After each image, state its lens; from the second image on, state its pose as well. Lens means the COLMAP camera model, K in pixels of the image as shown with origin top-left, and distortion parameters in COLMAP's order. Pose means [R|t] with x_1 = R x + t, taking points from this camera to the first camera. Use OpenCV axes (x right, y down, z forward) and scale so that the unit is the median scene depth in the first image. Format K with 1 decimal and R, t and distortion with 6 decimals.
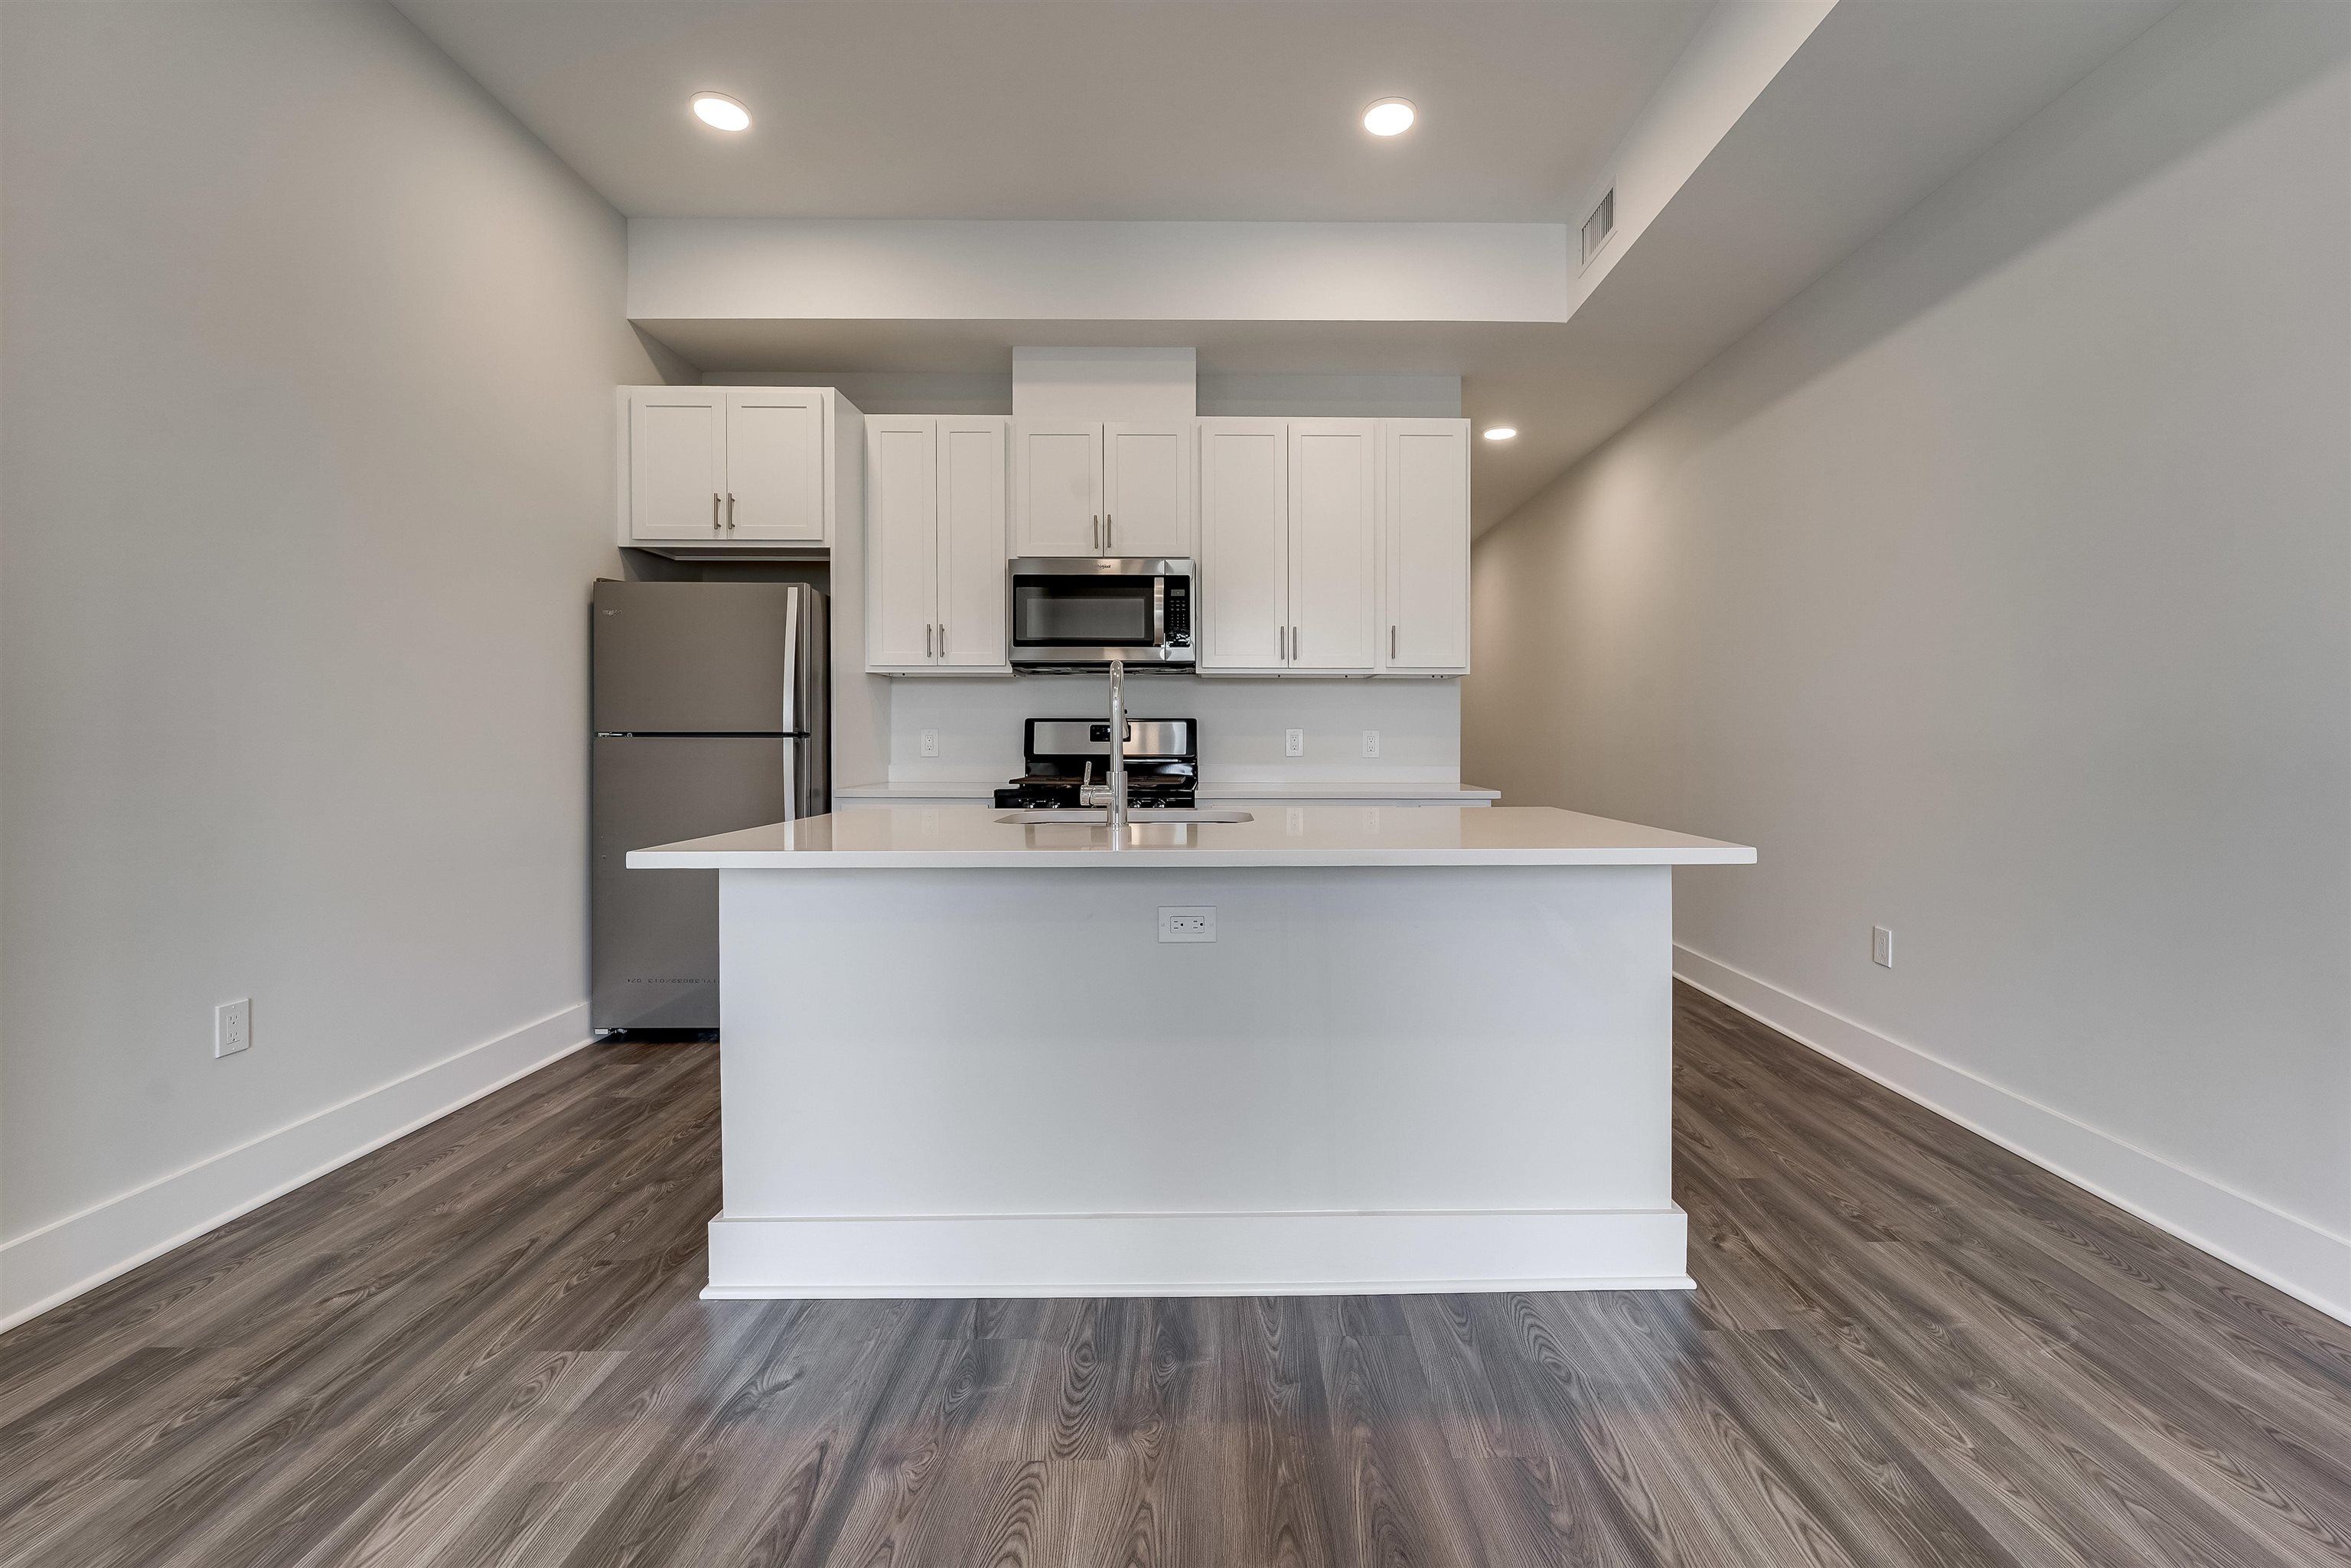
lens RADIAL K [[956.0, 0, 1229.1], [0, 956.0, 741.4], [0, 0, 1]] dist [-0.006737, -0.000386]
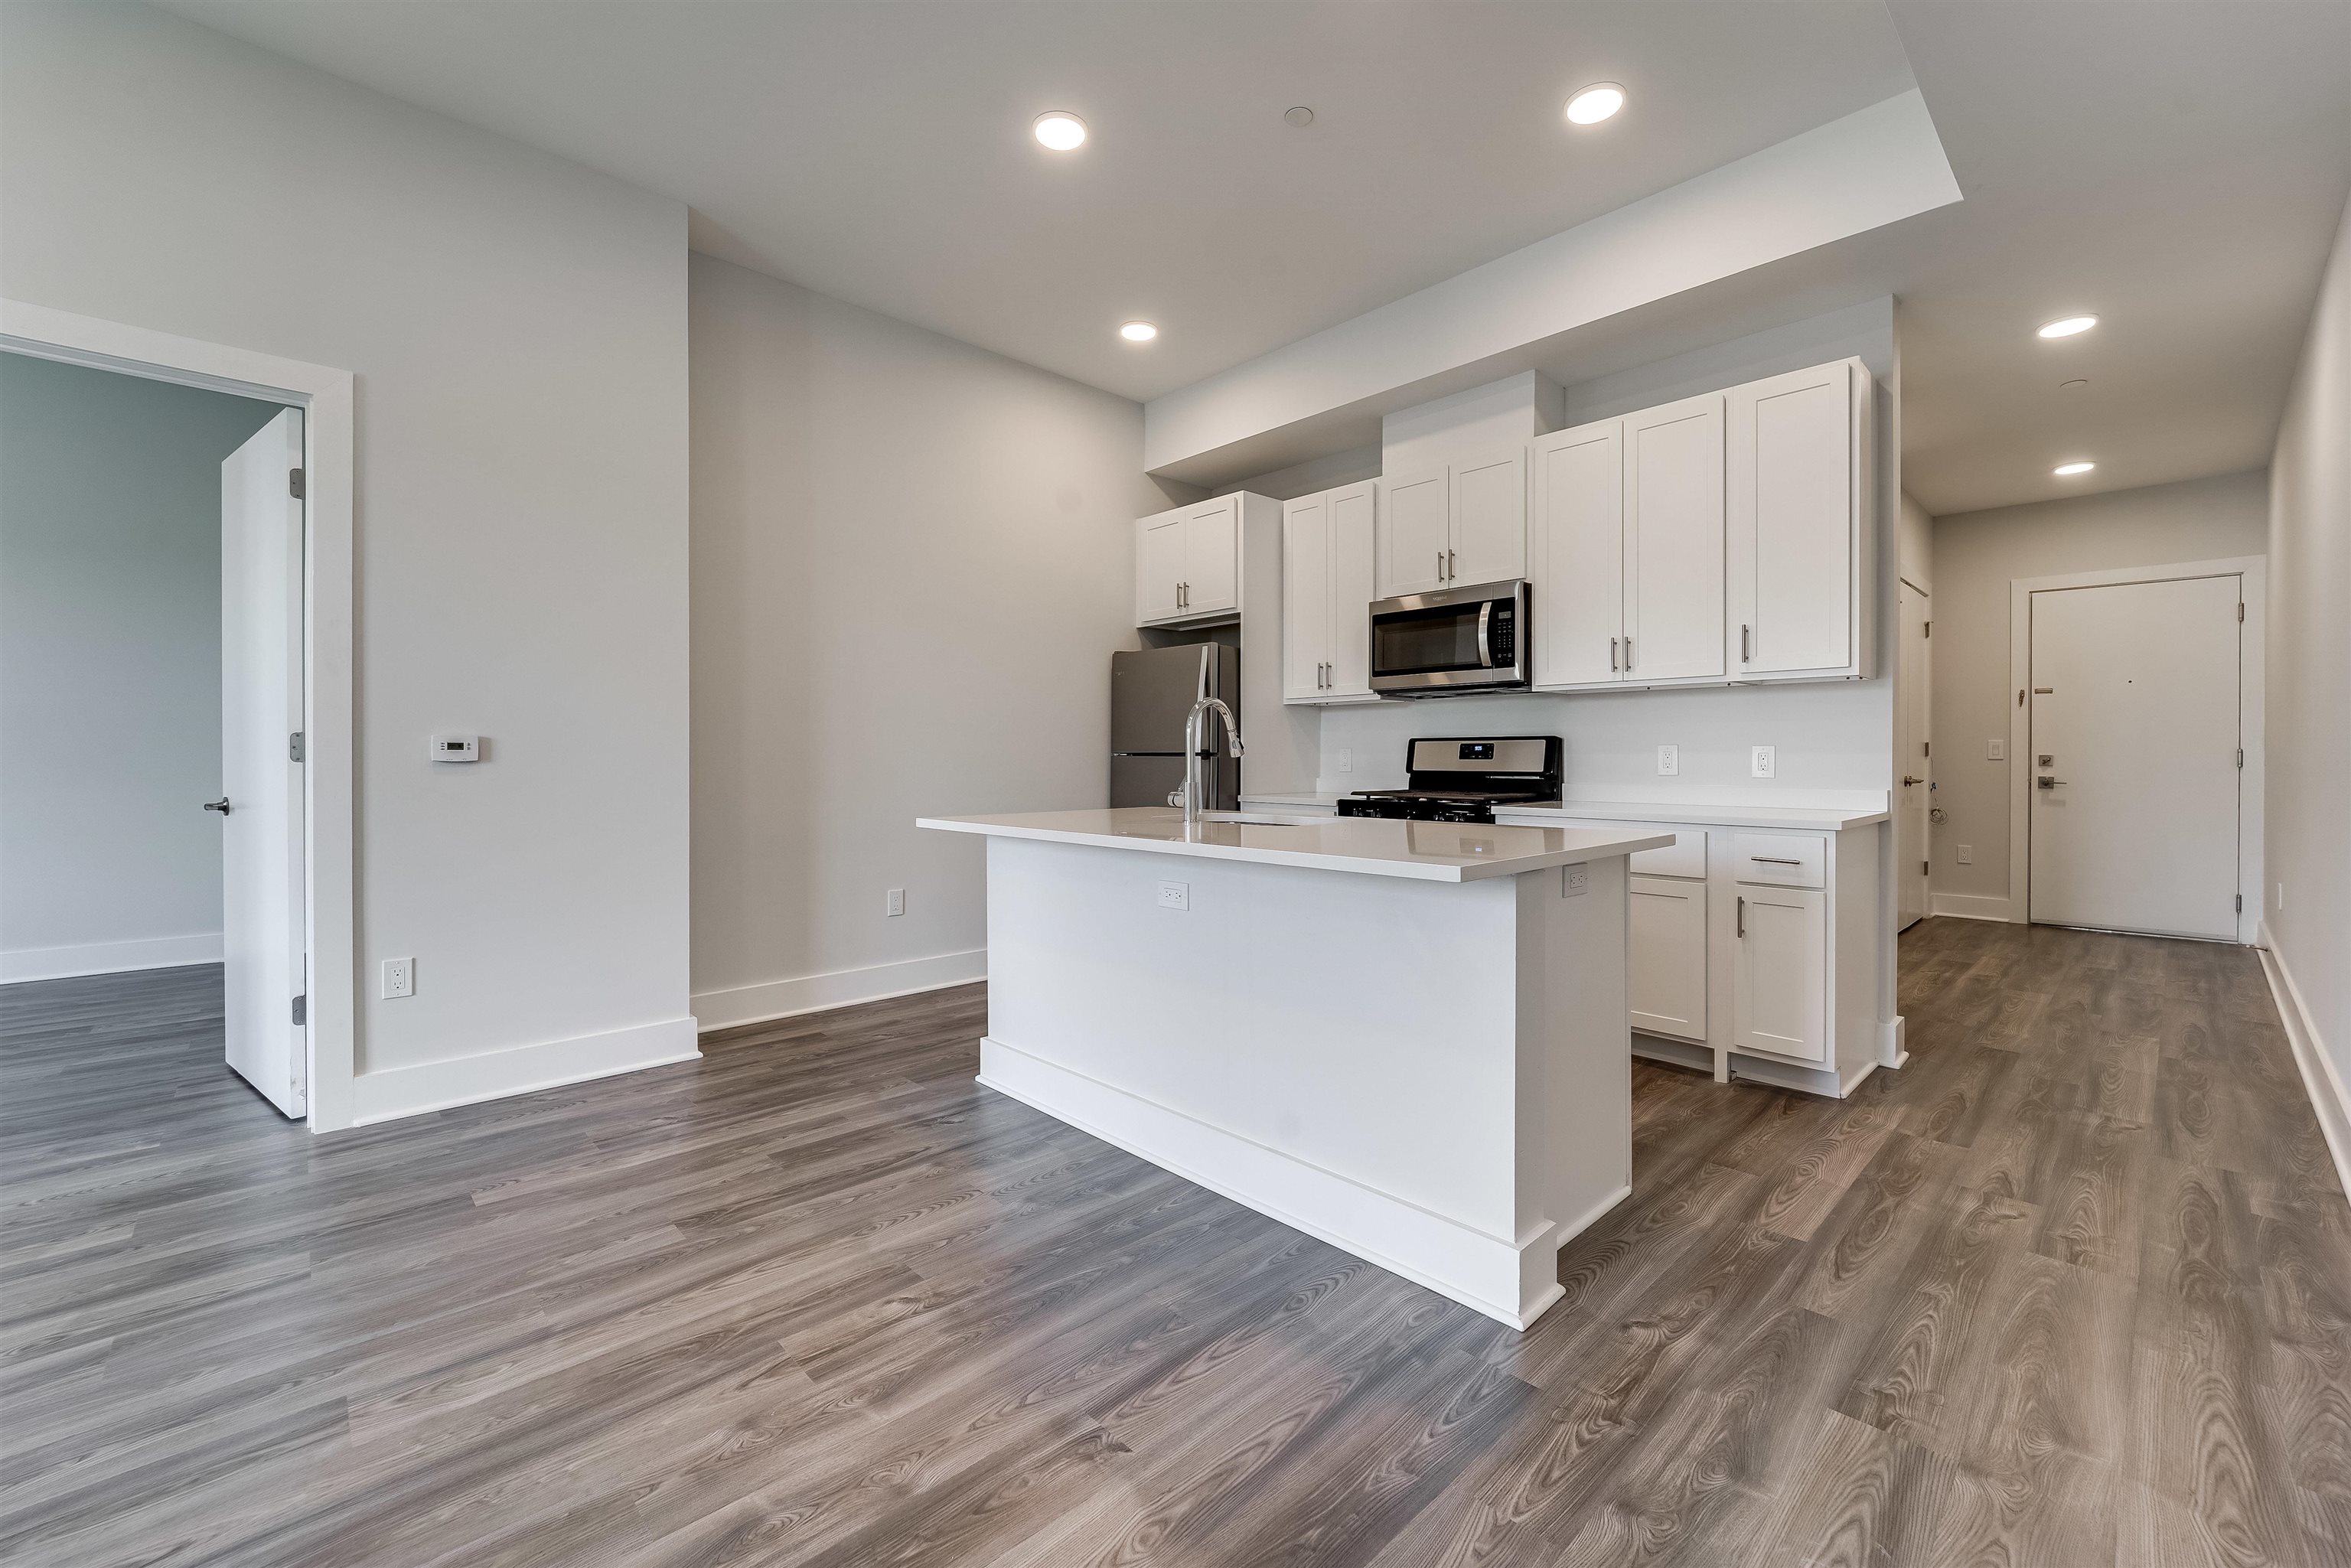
lens RADIAL K [[956.0, 0, 1191.7], [0, 956.0, 764.1], [0, 0, 1]] dist [-0.006737, -0.000386]
pose [[0.679282, 0.004352, -0.733865, 0.511917], [-0.000756, 0.999986, 0.005231, -0.000164], [0.733877, -0.002999, 0.679276, 0.056452]]
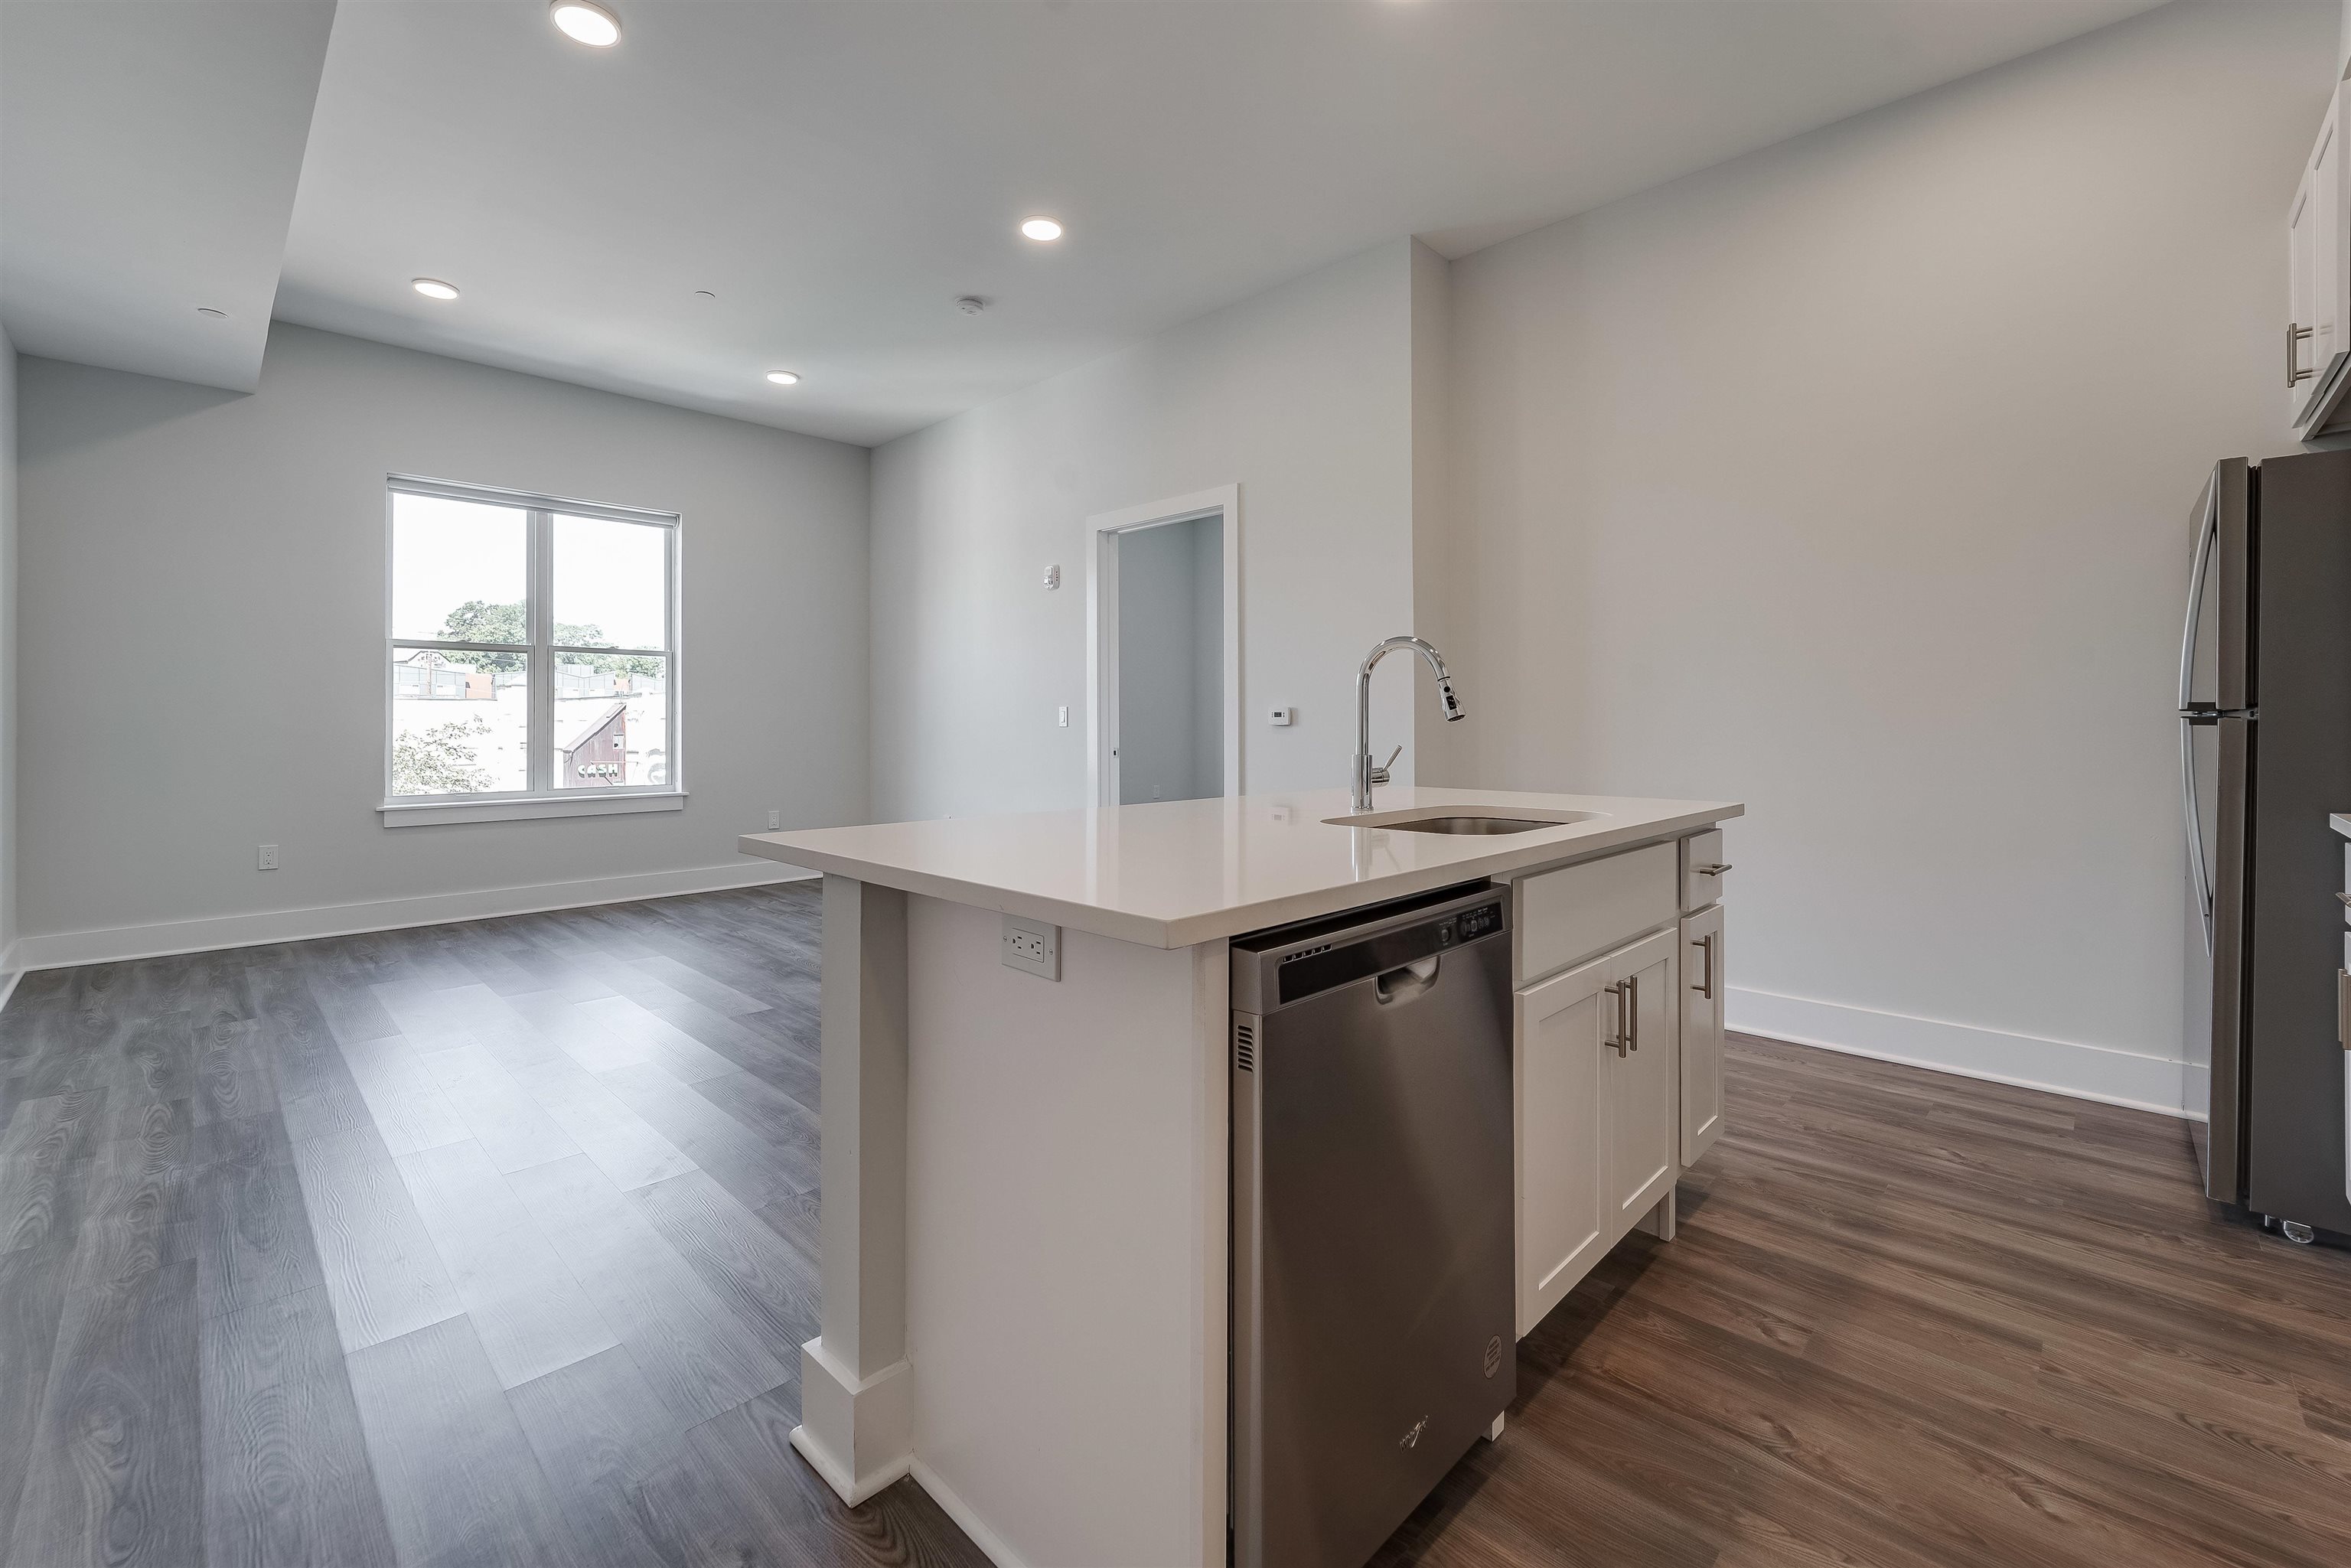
lens RADIAL K [[956.0, 0, 1142.5], [0, 956.0, 712.8], [0, 0, 1]] dist [-0.006737, -0.000386]
pose [[-0.717548, -0.009071, -0.696450, 0.438575], [-0.002194, 0.999940, -0.010764, -0.000038], [0.696506, -0.006196, -0.717524, 0.893158]]
